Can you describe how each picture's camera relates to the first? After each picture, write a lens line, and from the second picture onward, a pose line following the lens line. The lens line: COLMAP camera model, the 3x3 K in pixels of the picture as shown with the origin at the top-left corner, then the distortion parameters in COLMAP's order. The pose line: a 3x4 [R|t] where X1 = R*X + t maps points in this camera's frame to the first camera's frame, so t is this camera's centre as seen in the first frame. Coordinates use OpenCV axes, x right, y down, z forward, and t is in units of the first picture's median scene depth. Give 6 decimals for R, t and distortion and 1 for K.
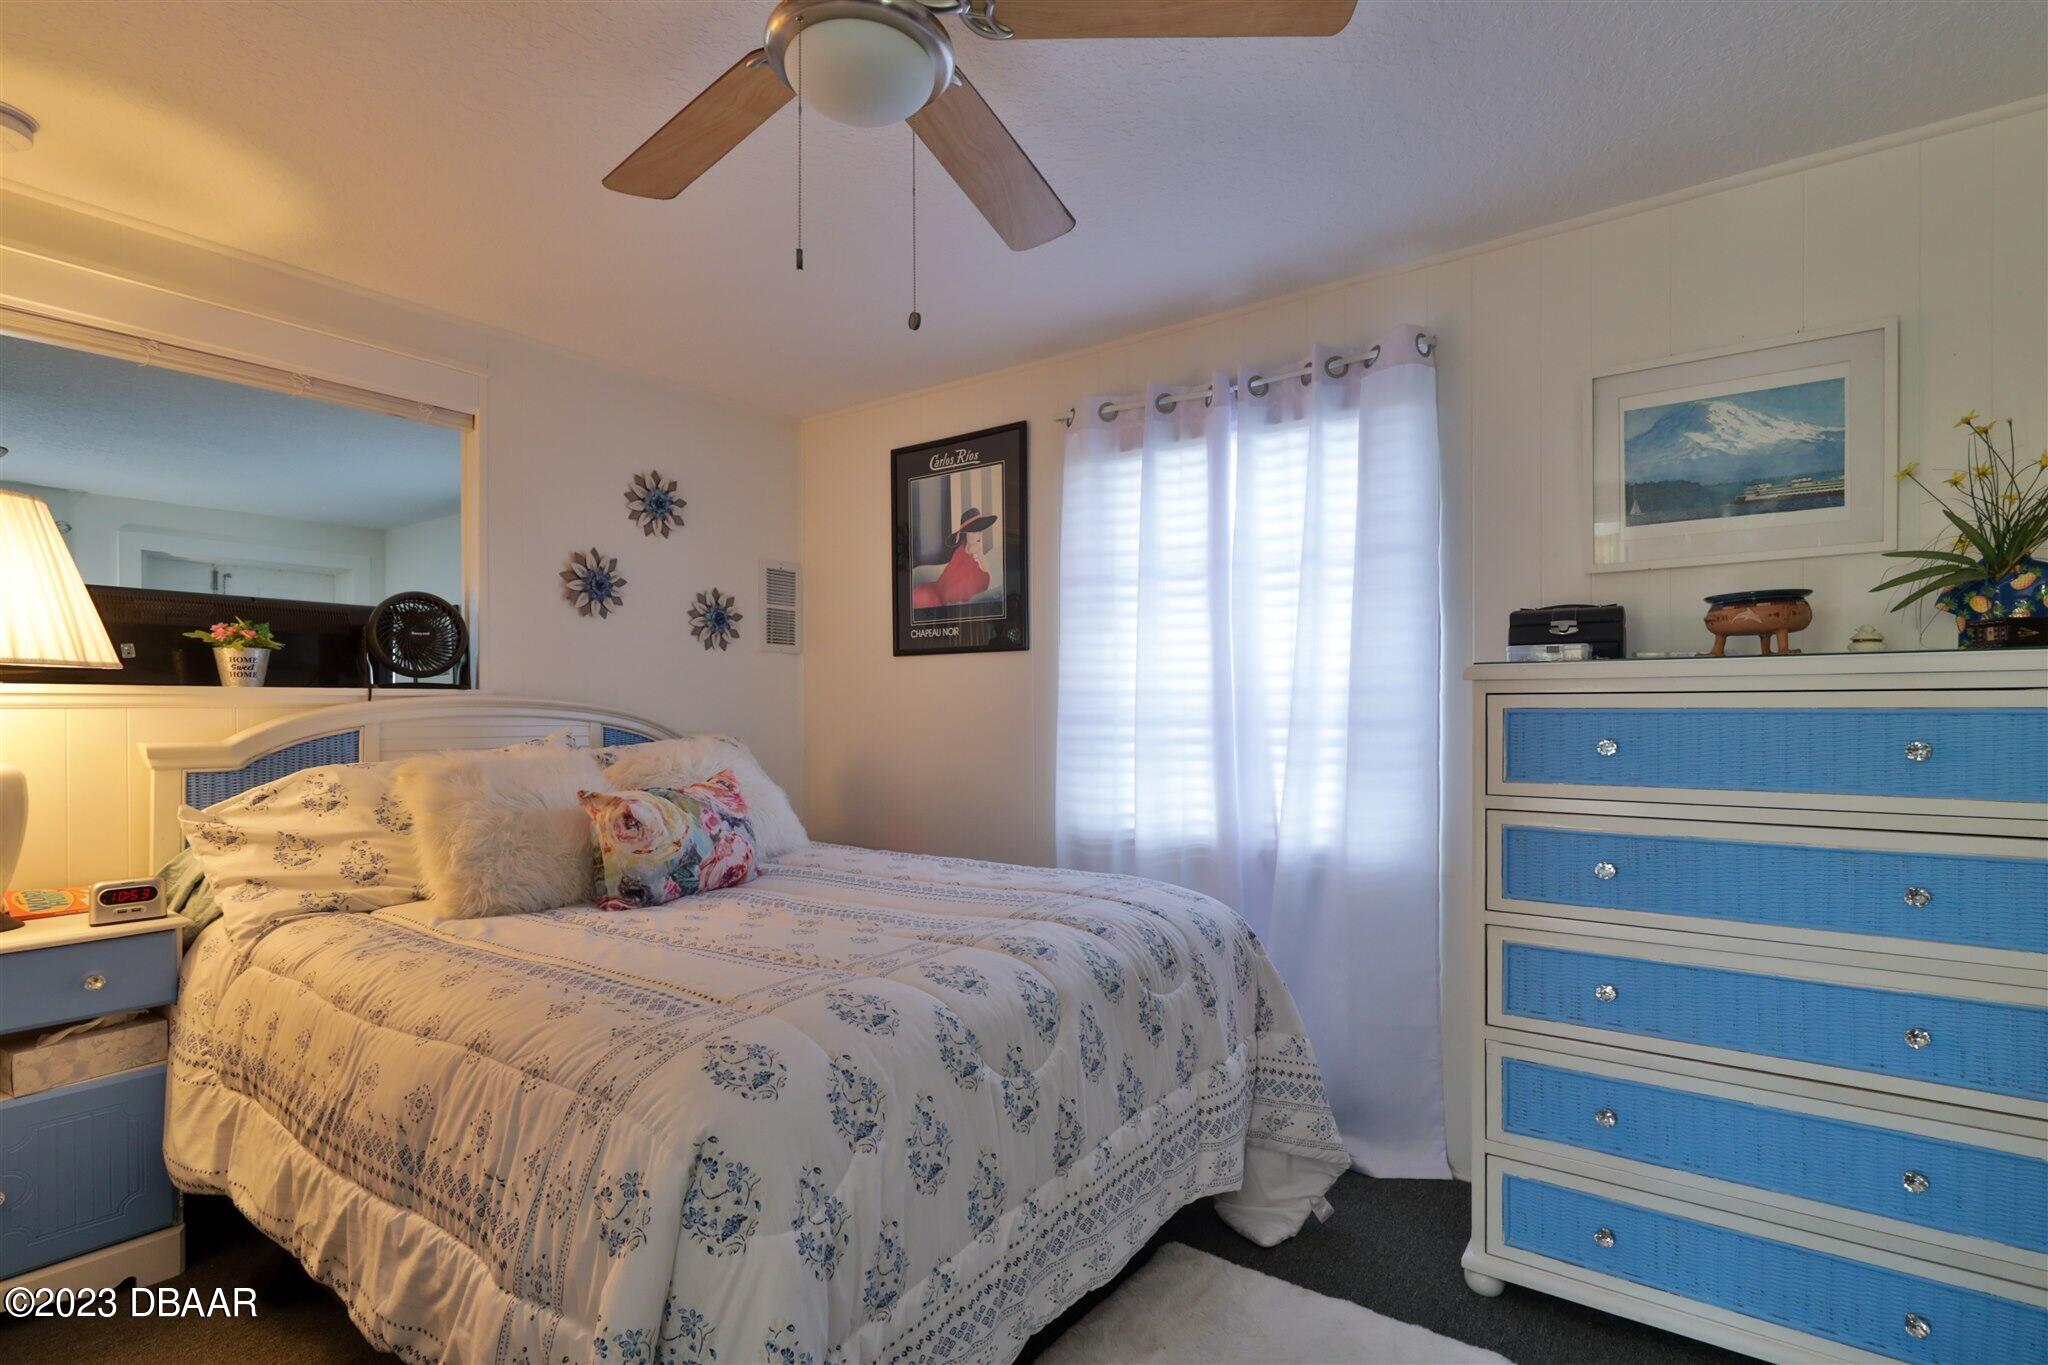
lens RADIAL K [[927.6, 0, 1028.0], [0, 927.6, 711.9], [0, 0, 1]] dist [-0.002951, -0.000334]
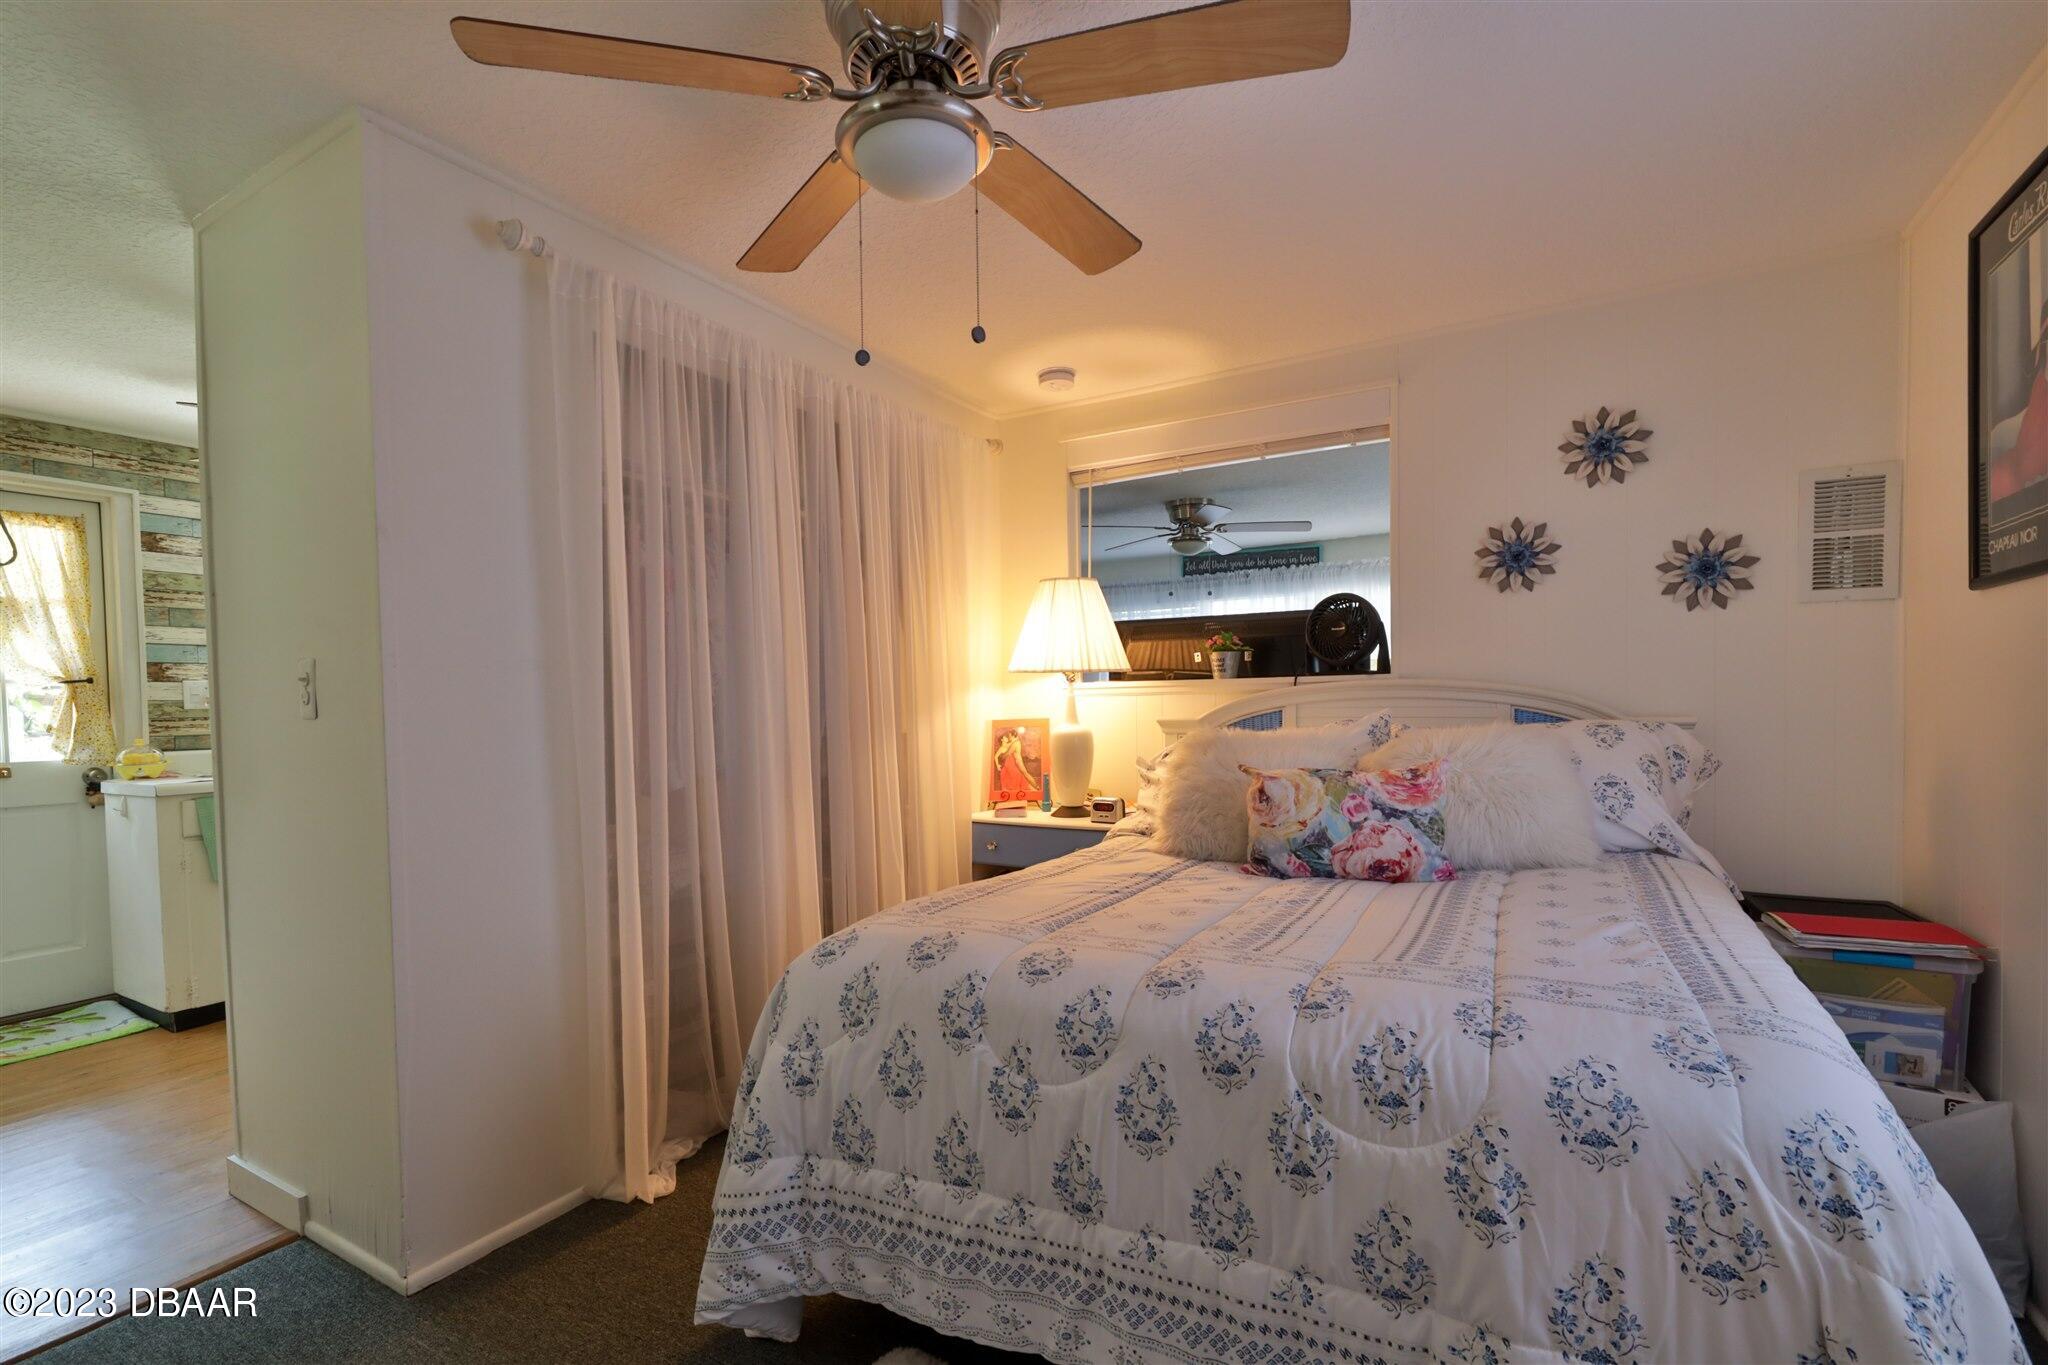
lens RADIAL K [[919.4, 0, 1014.9], [0, 919.4, 733.3], [0, 0, 1]] dist [-0.003099, -0.000445]
pose [[0.136053, 0.034185, -0.990112, 0.539979], [0.013684, 0.999244, 0.036381, 0.000955], [0.990607, -0.018499, 0.135483, 0.508660]]
